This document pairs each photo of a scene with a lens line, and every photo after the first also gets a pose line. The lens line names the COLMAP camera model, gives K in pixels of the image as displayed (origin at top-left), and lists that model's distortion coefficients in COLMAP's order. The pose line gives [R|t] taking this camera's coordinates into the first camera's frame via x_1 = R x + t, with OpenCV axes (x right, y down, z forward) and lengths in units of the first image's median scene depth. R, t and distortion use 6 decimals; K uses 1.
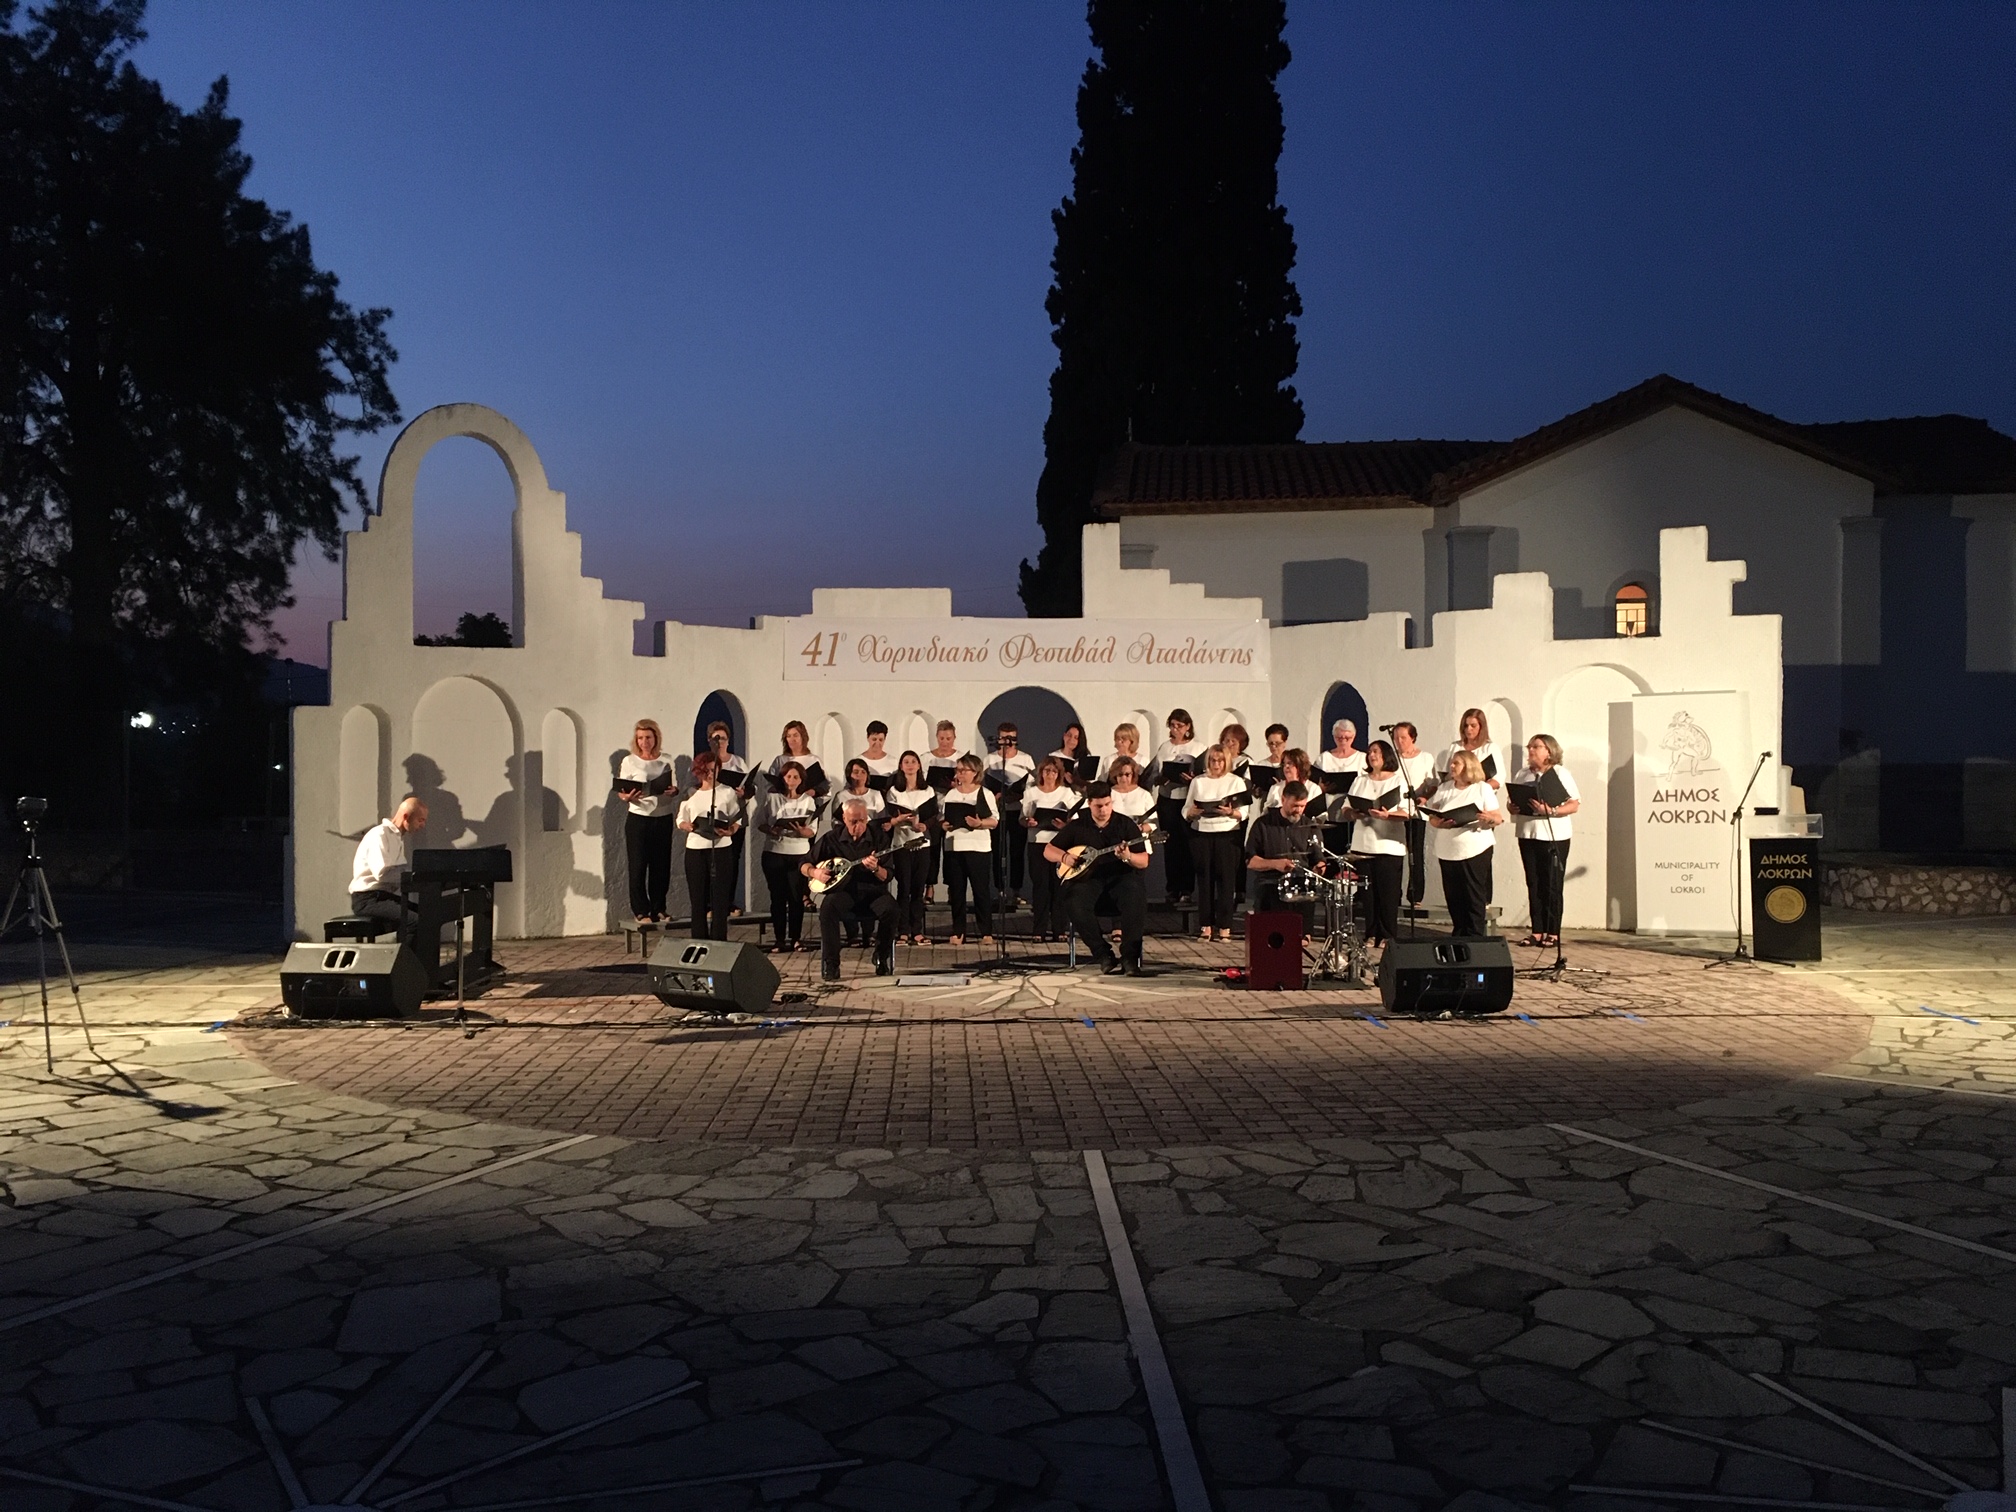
lens RADIAL K [[1712.5, 0, 1017.3], [0, 1712.5, 754.0], [0, 0, 1]] dist [0.084263, -0.113112]
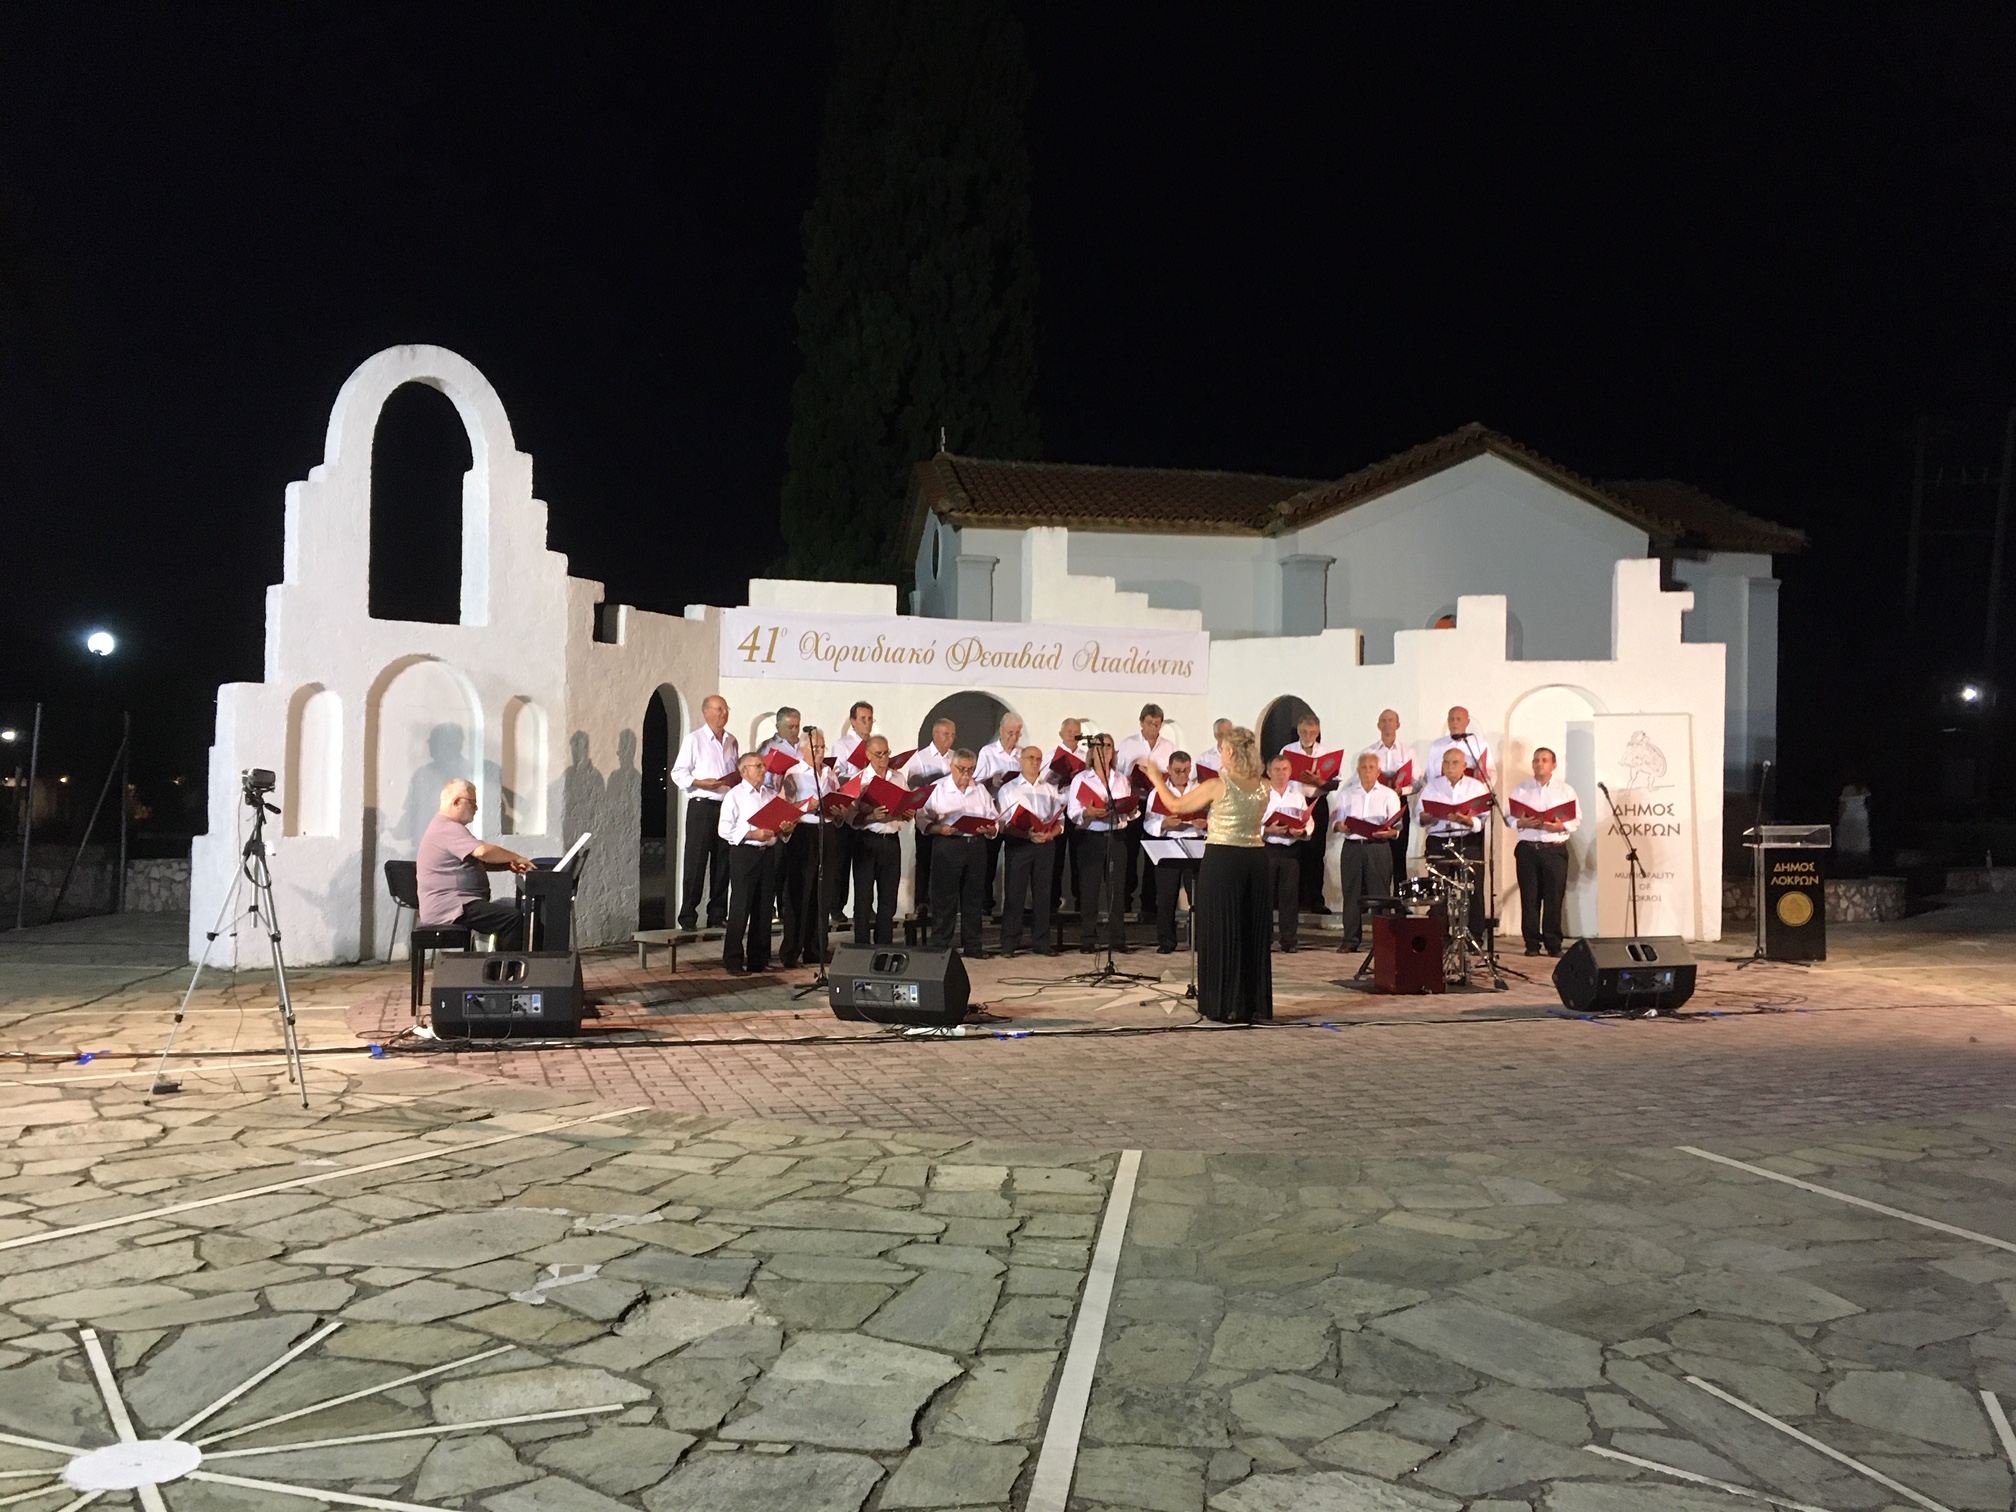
lens RADIAL K [[1712.5, 0, 1018.8], [0, 1712.5, 756.9], [0, 0, 1]] dist [0.084263, -0.113112]
pose [[0.962395, 0.021453, 0.270807, -0.387773], [-0.017056, 0.999682, -0.018579, 0.025159], [-0.271120, 0.013261, 0.962454, 0.112186]]
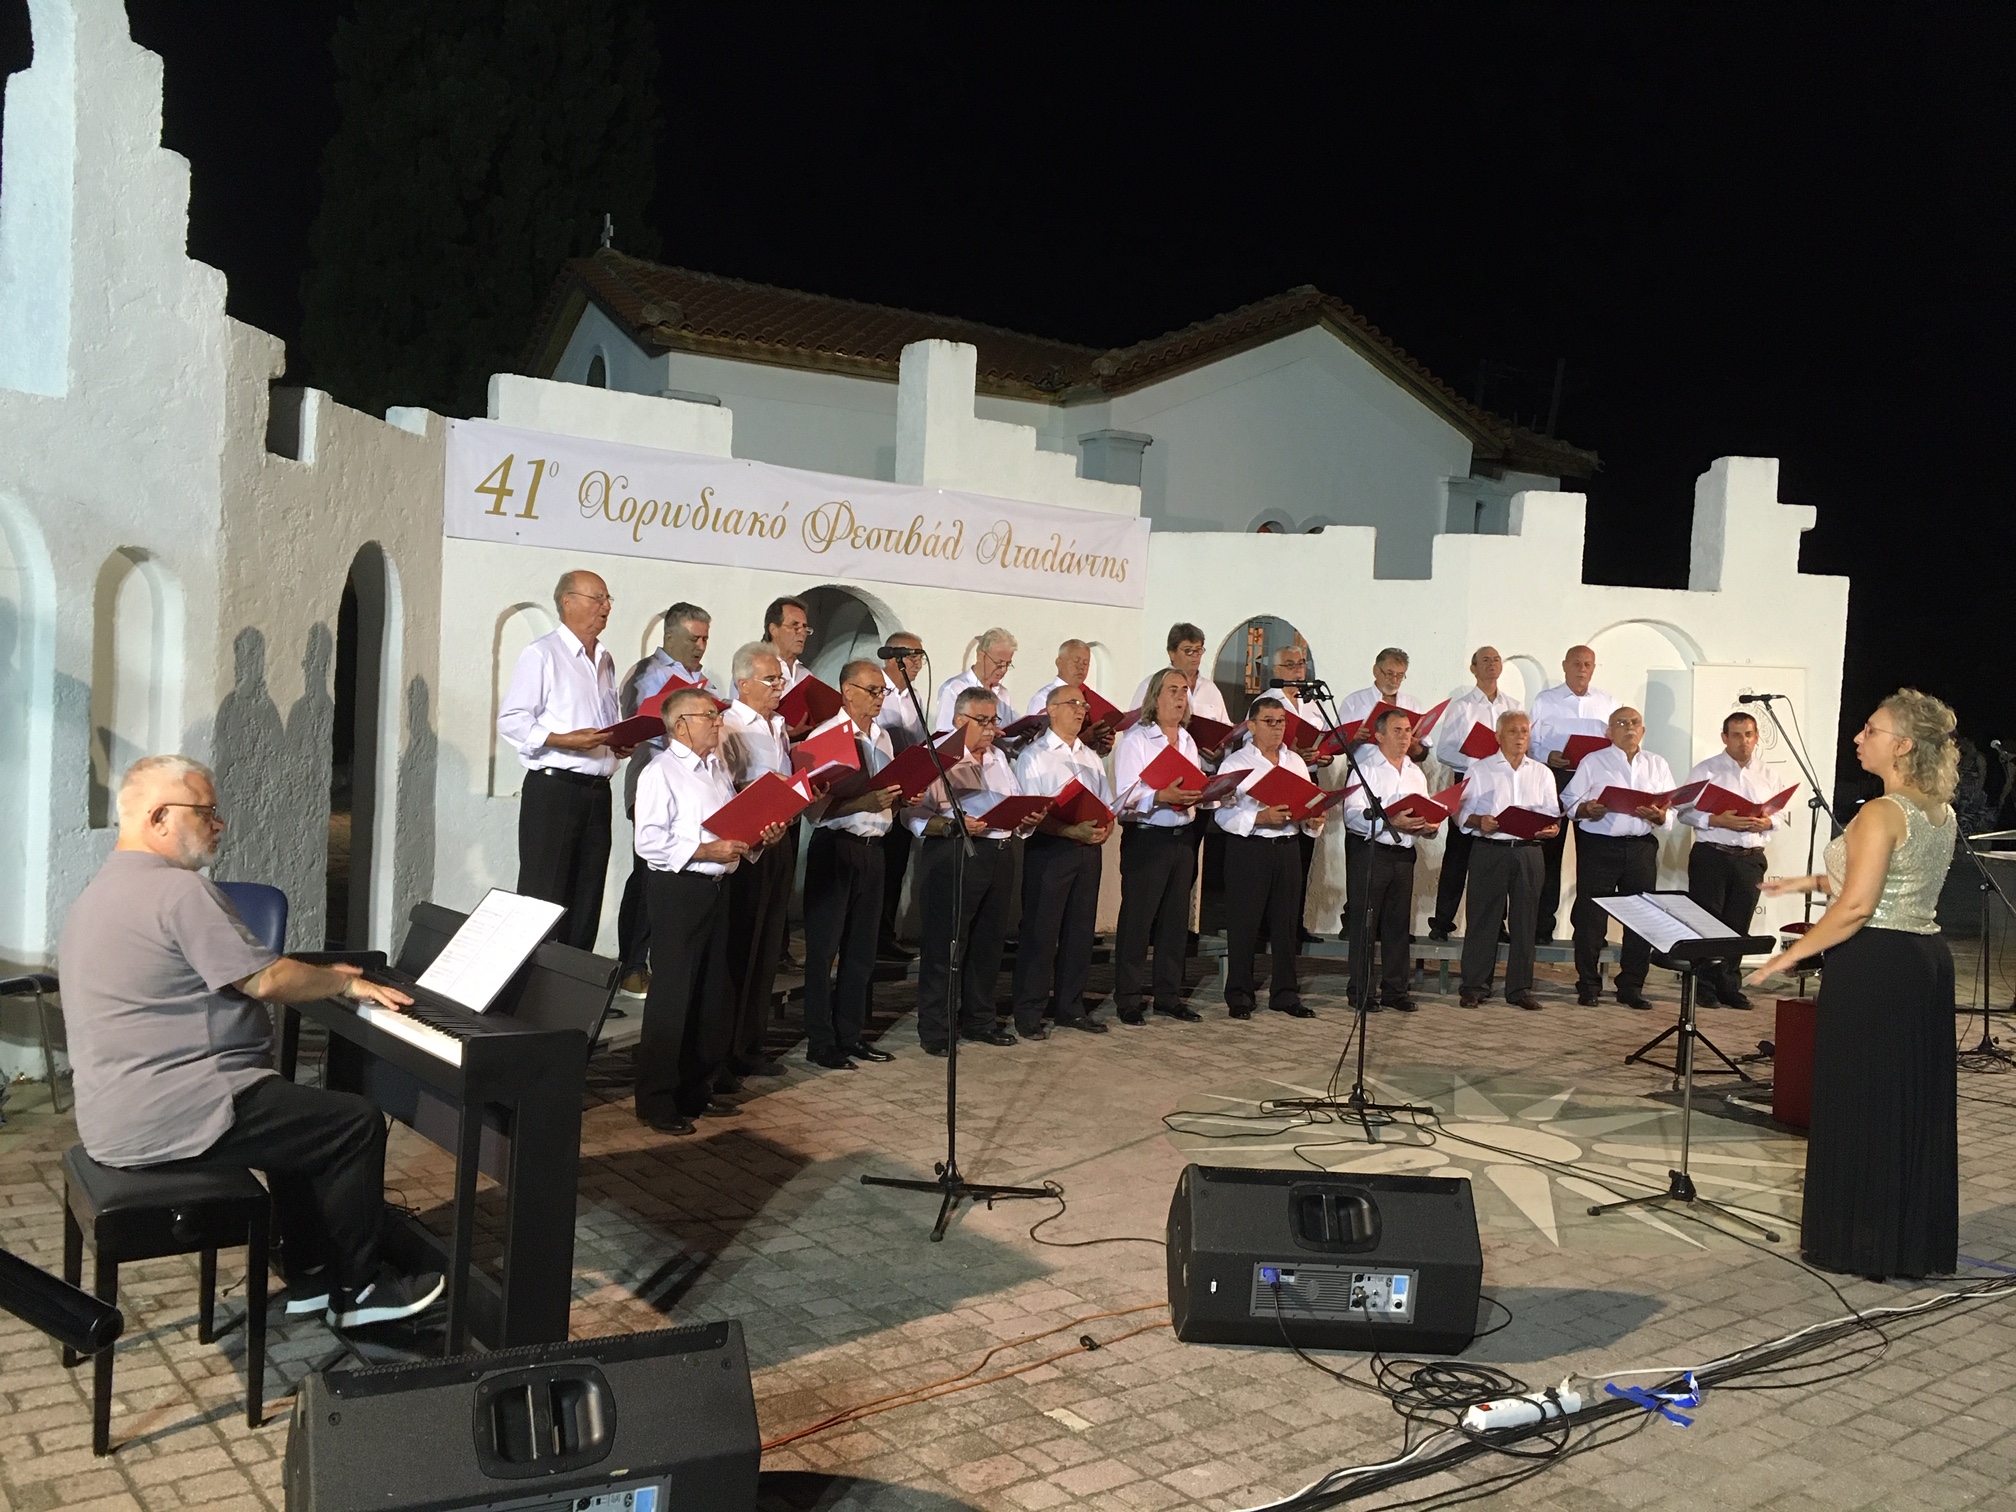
lens RADIAL K [[1712.5, 0, 1013.9], [0, 1712.5, 757.8], [0, 0, 1]] dist [0.084263, -0.113112]
pose [[0.822116, 0.026417, 0.568707, -0.496898], [-0.050004, 0.998413, 0.025907, 0.005897], [-0.567120, -0.049736, 0.822132, 0.758895]]
